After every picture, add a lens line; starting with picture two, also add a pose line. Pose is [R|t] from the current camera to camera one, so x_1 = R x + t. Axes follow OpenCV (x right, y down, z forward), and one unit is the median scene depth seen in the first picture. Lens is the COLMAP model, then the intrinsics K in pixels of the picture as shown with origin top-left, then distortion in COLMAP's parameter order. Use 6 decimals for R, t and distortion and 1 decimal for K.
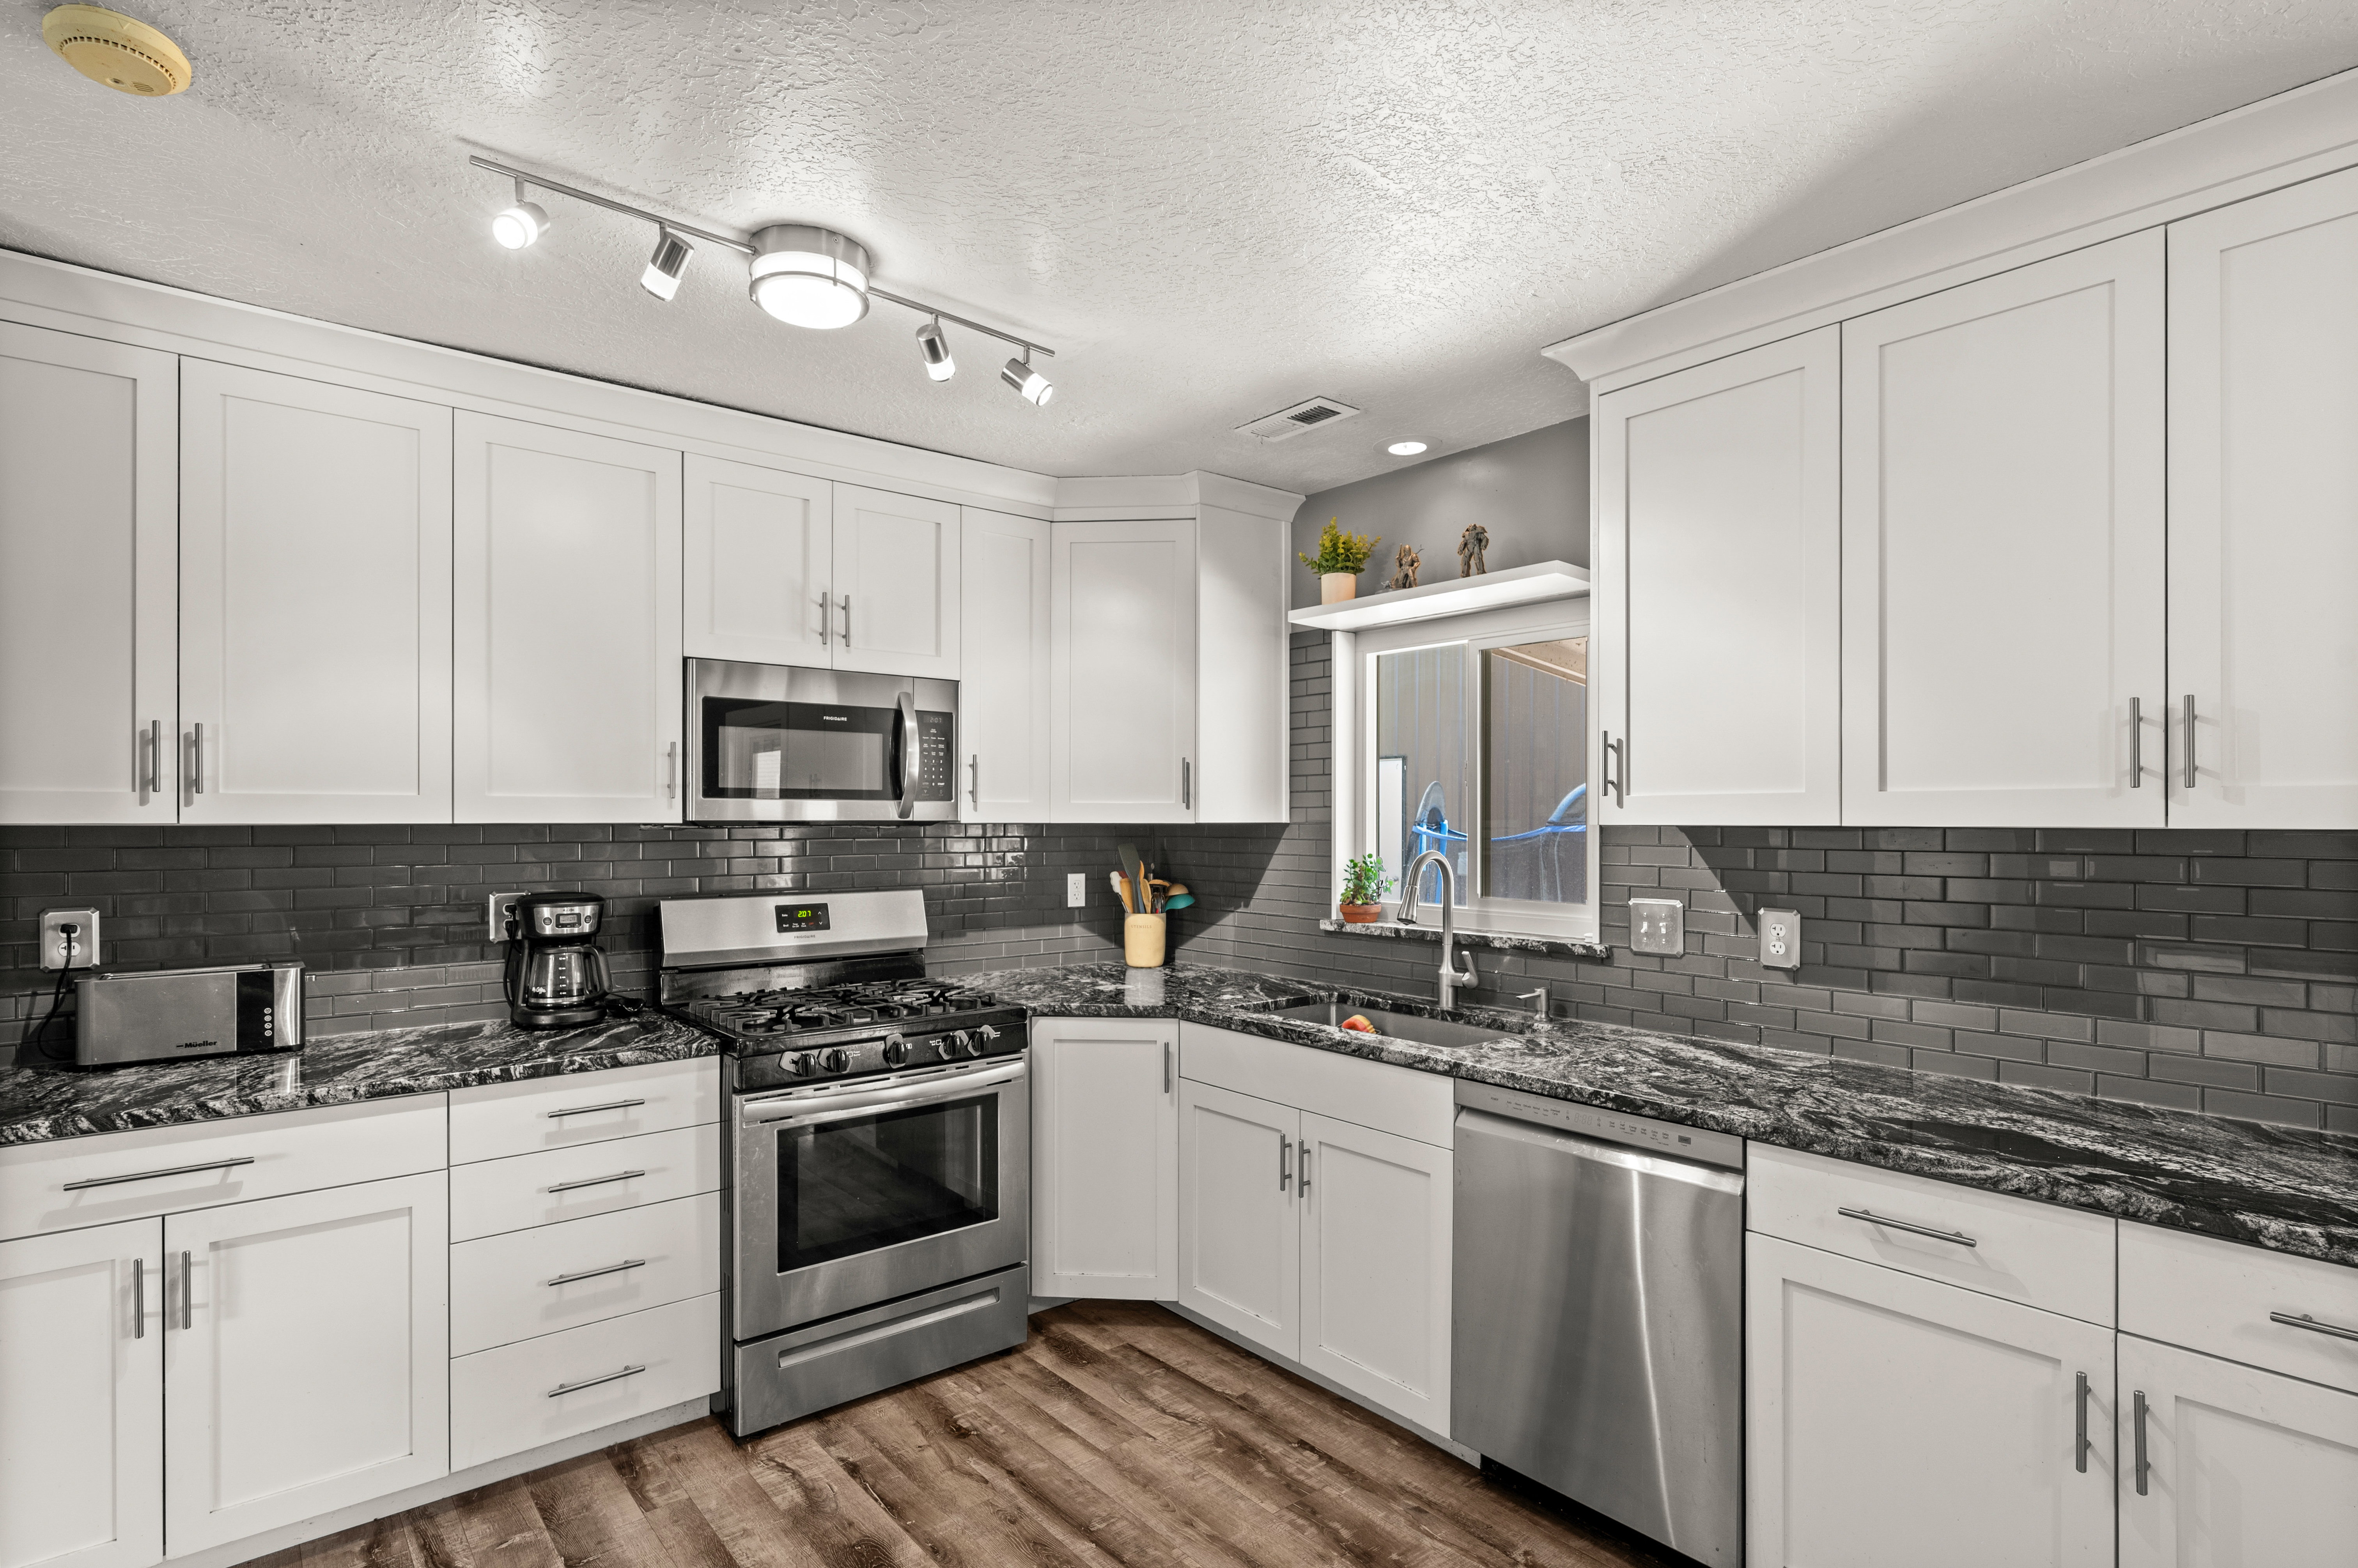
lens RADIAL K [[1169.8, 0, 1185.3], [0, 1169.8, 813.4], [0, 0, 1]] dist [-0.001034, -0.000289]
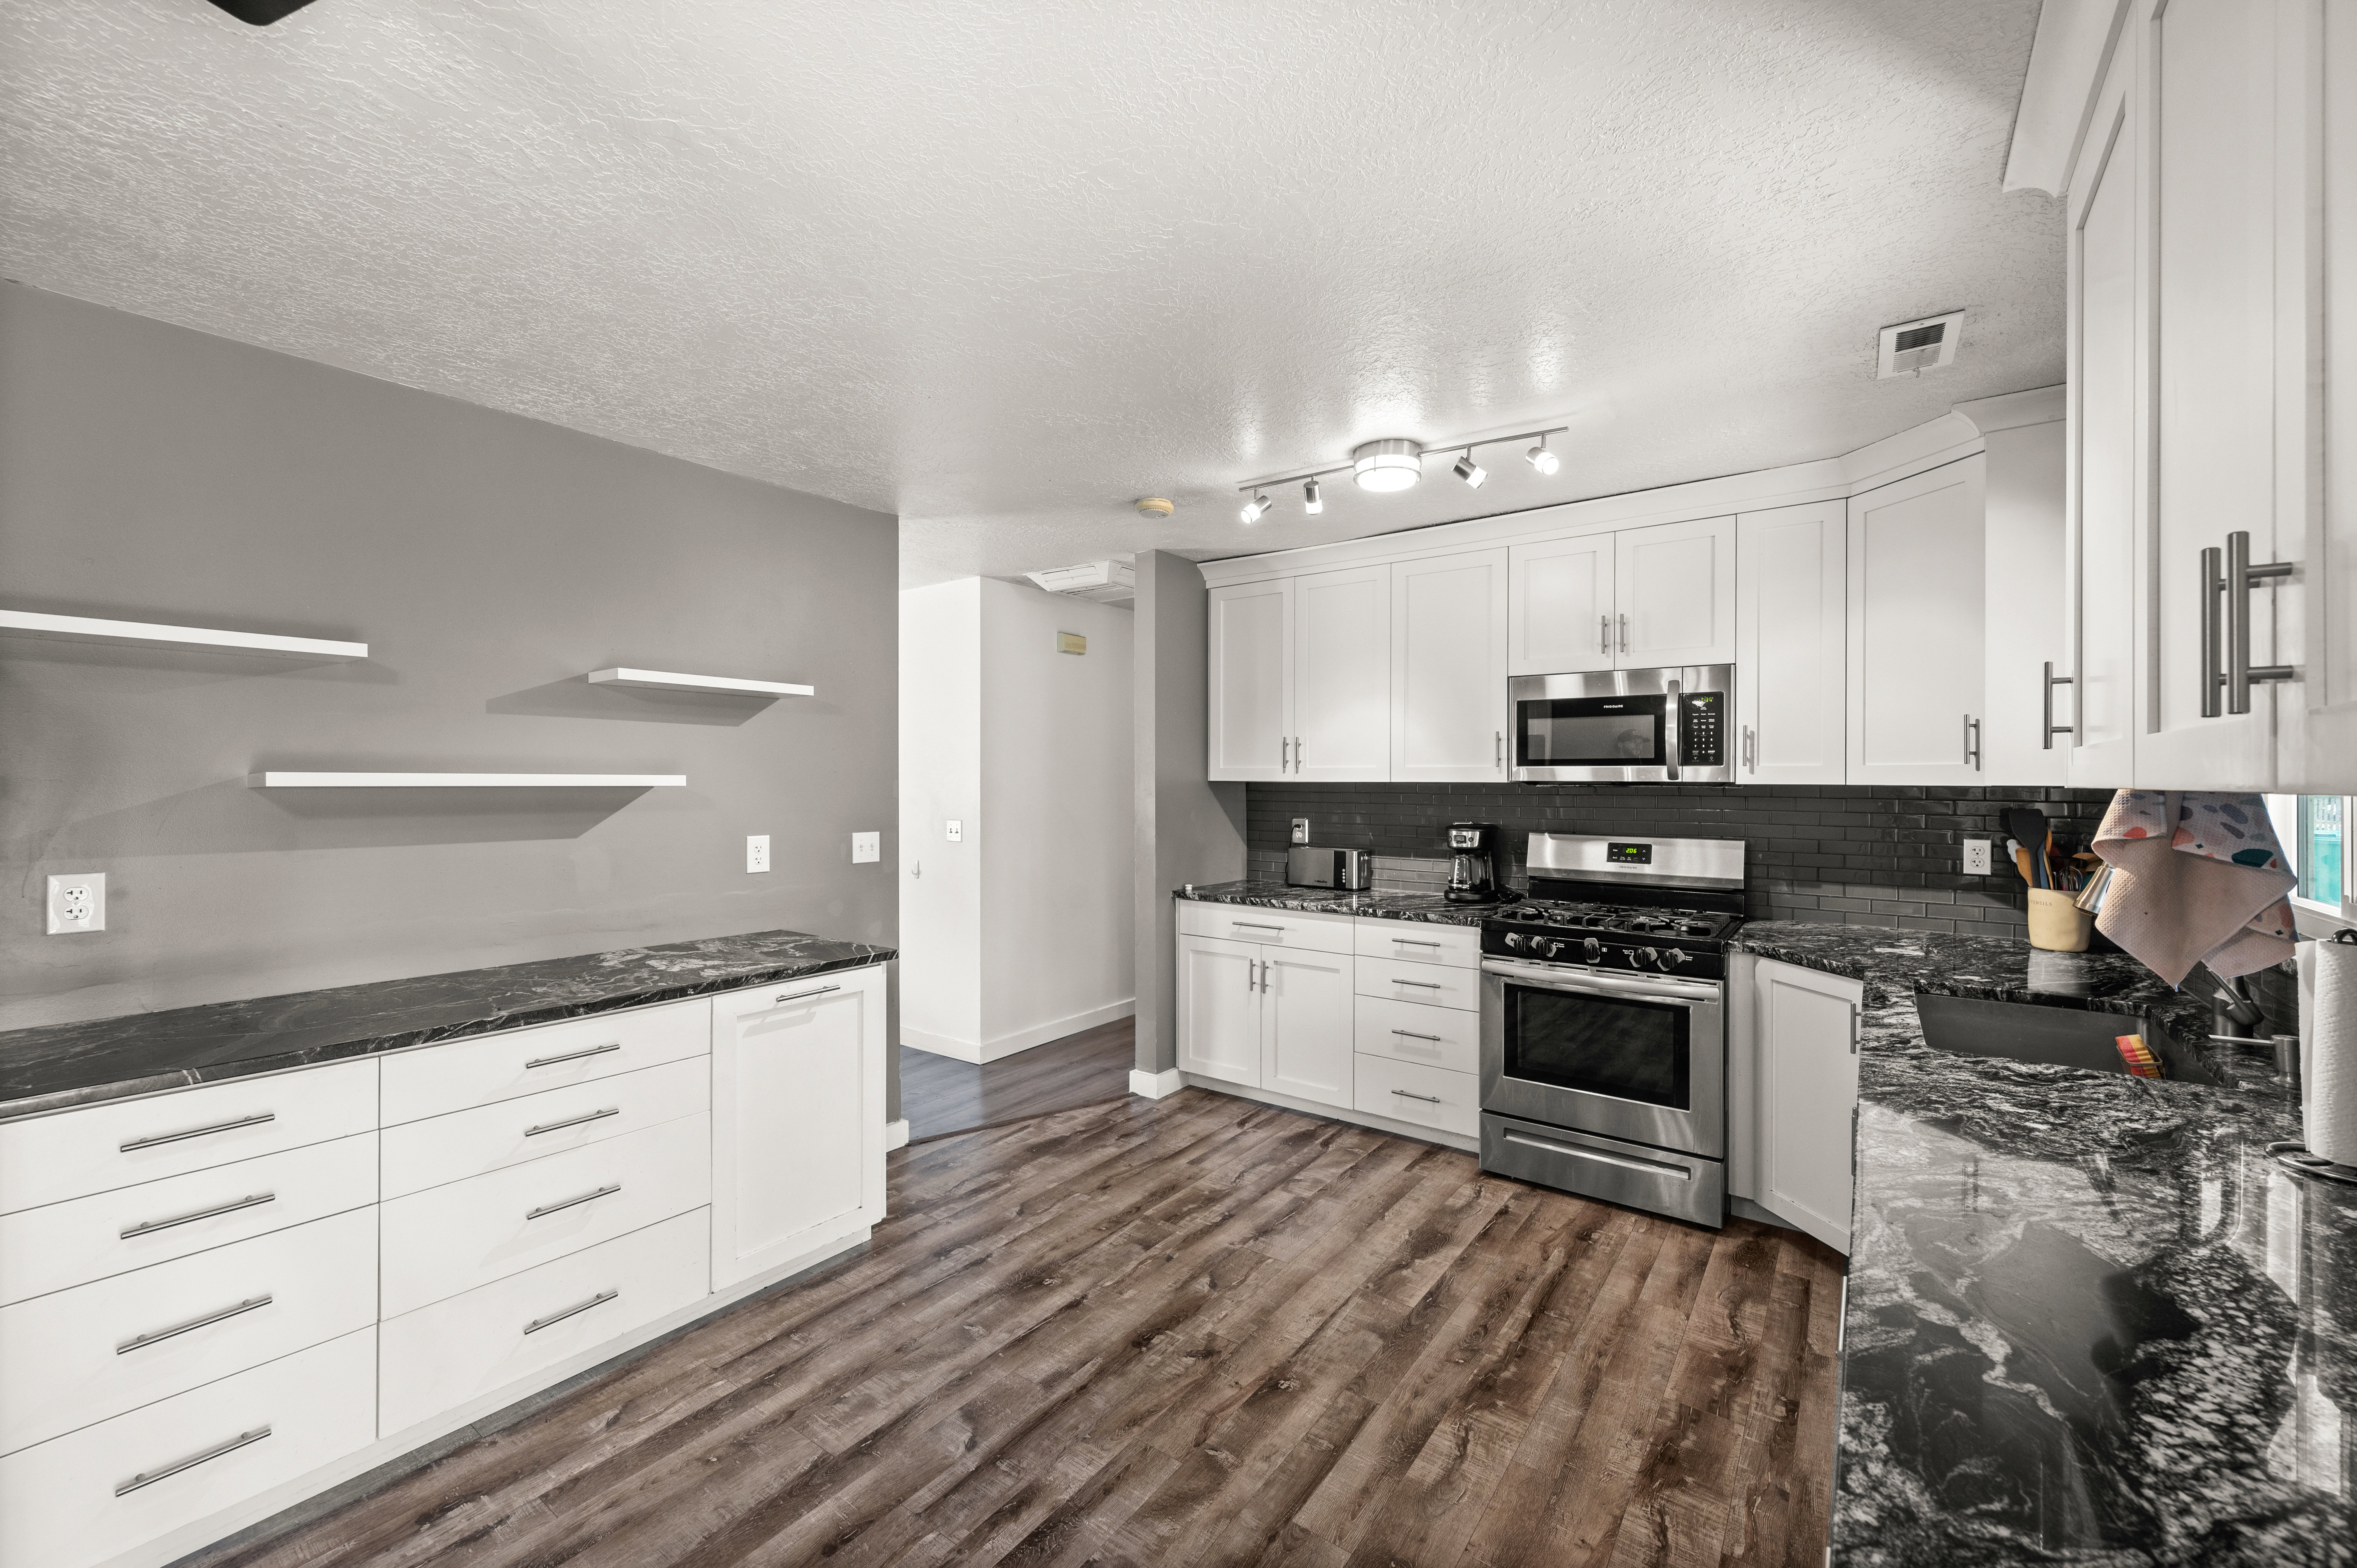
lens RADIAL K [[938.4, 0, 1186.5], [0, 938.4, 773.8], [0, 0, 1]] dist [0.000120, -0.000216]
pose [[0.243513, -0.005195, -0.969884, 0.723296], [0.000186, 0.999986, -0.005309, 0.003365], [0.969898, 0.001113, 0.243511, 0.286814]]
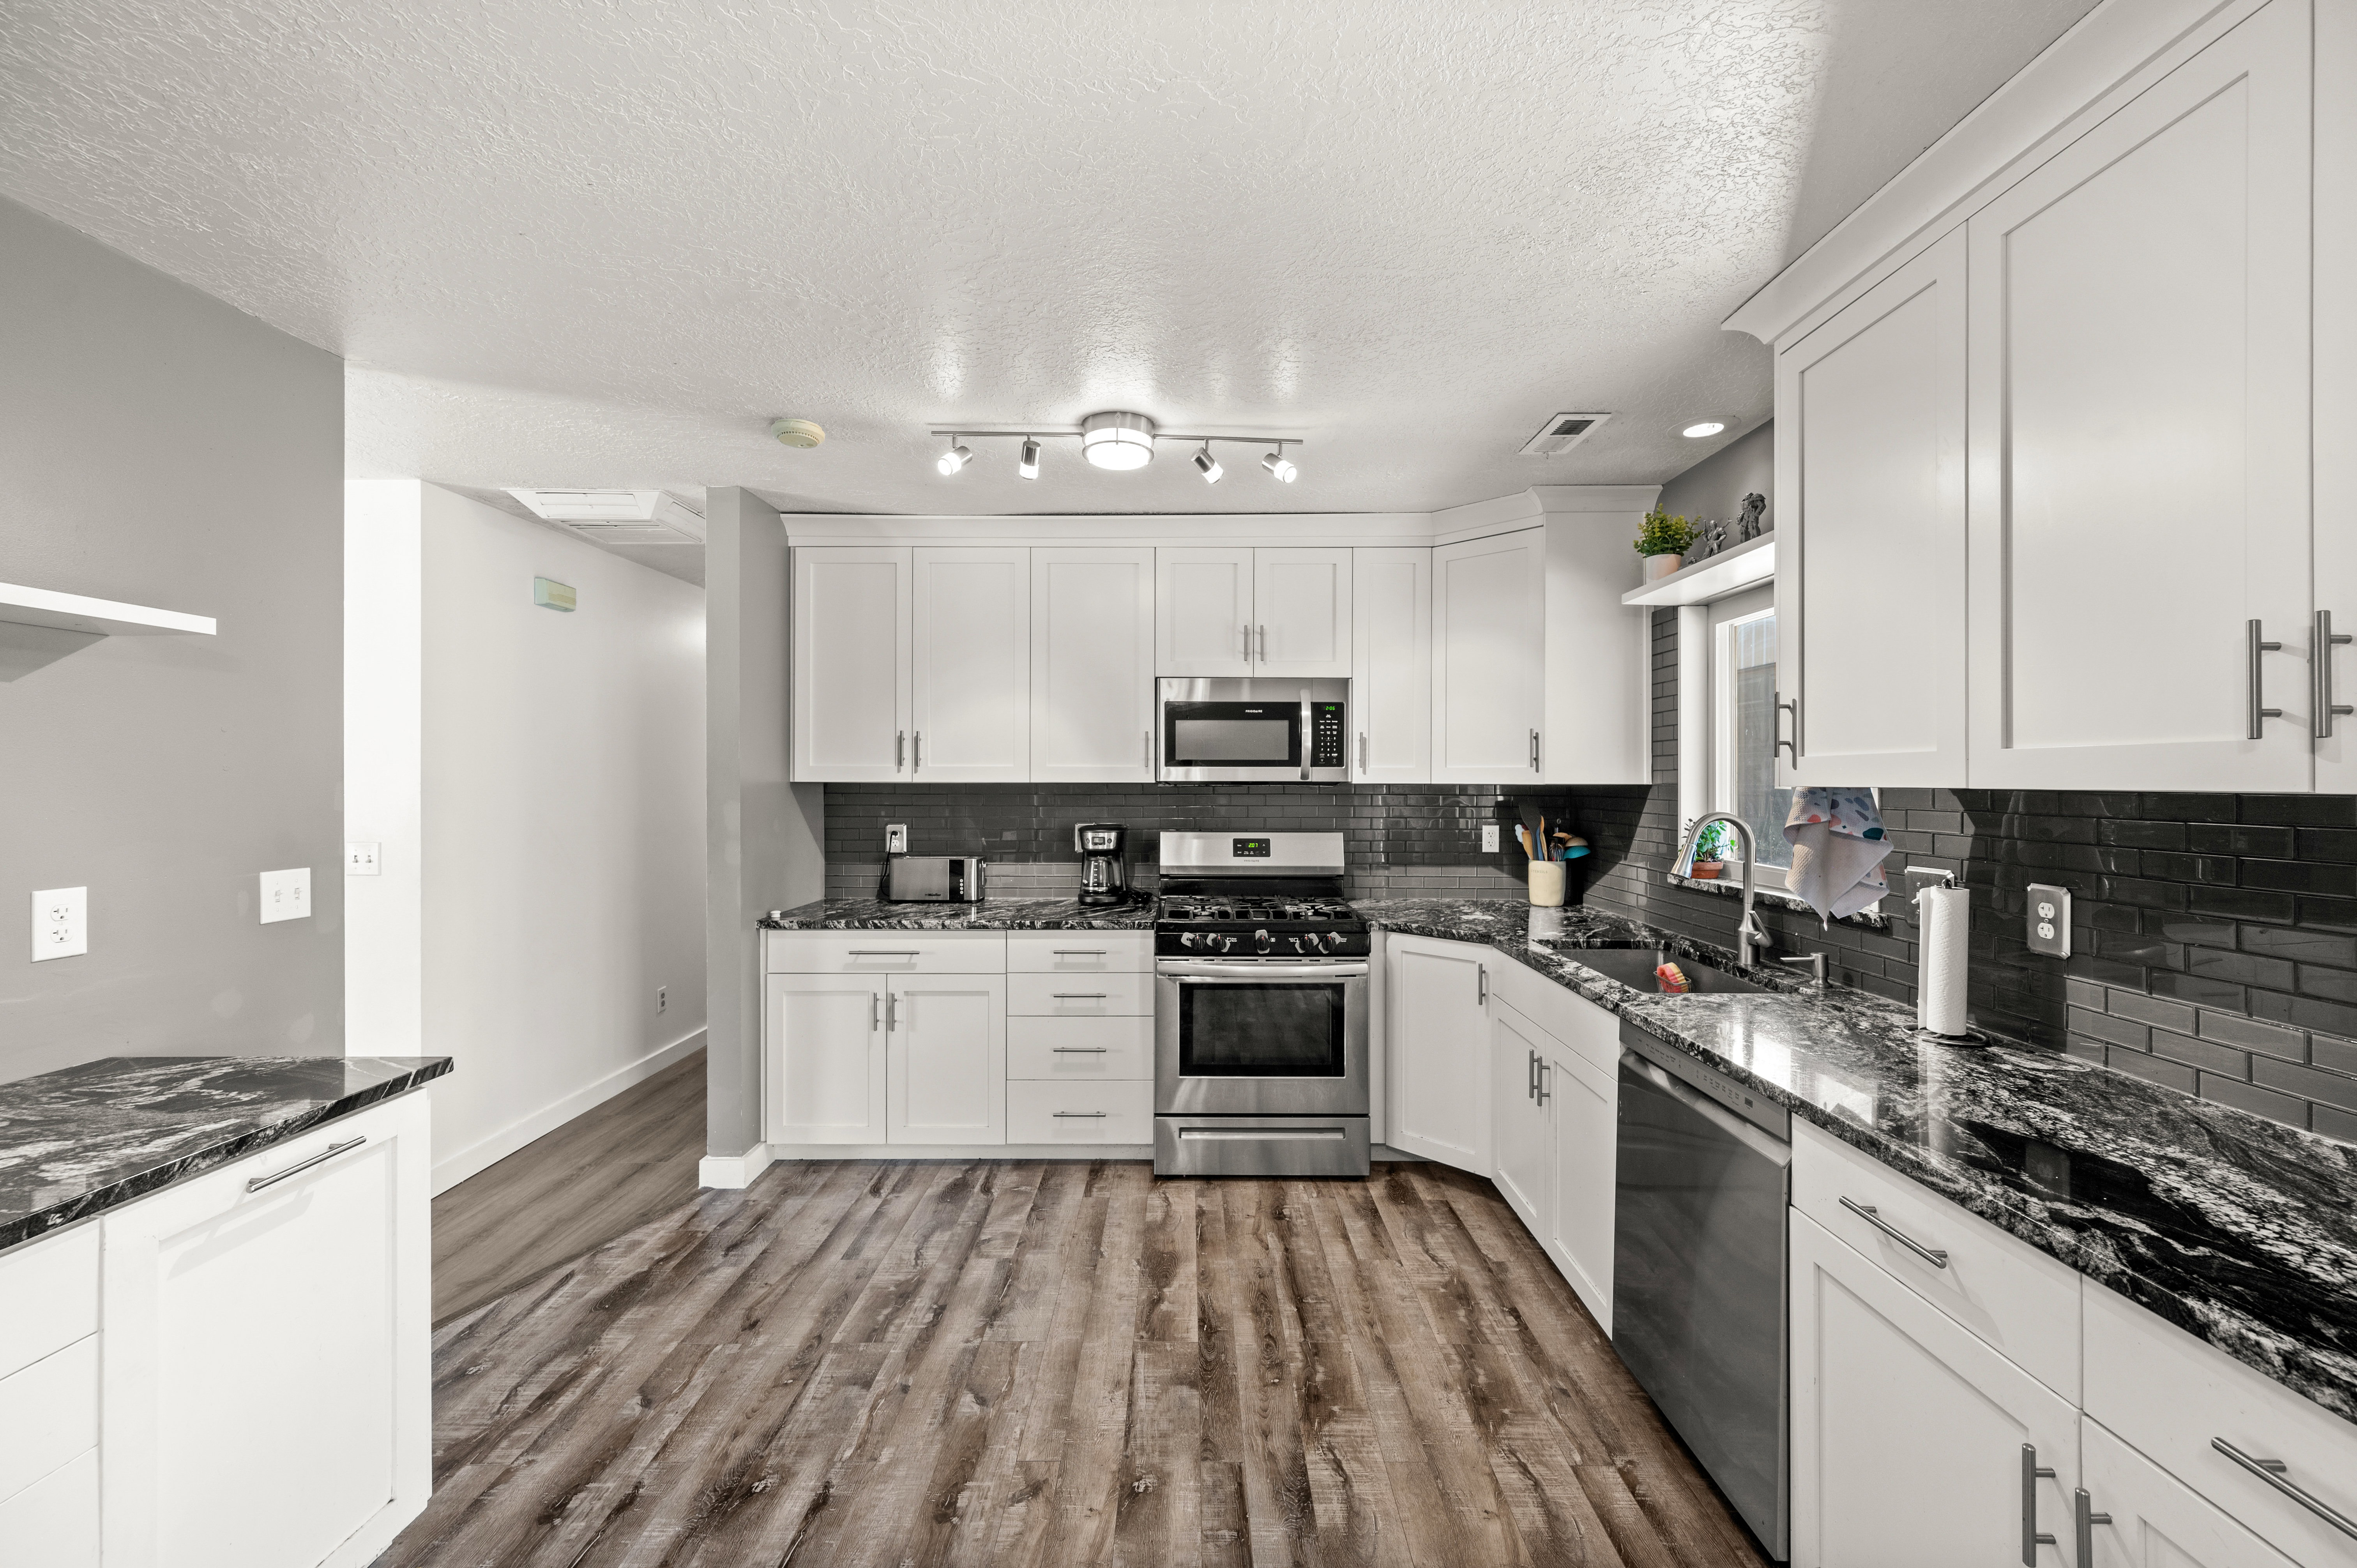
lens RADIAL K [[938.4, 0, 1186.5], [0, 938.4, 773.8], [0, 0, 1]] dist [0.000120, -0.000216]
pose [[0.766279, -0.003272, -0.642500, 0.436886], [0.001202, 0.999993, -0.003658, 0.001156], [0.642507, 0.002031, 0.766277, 0.060185]]
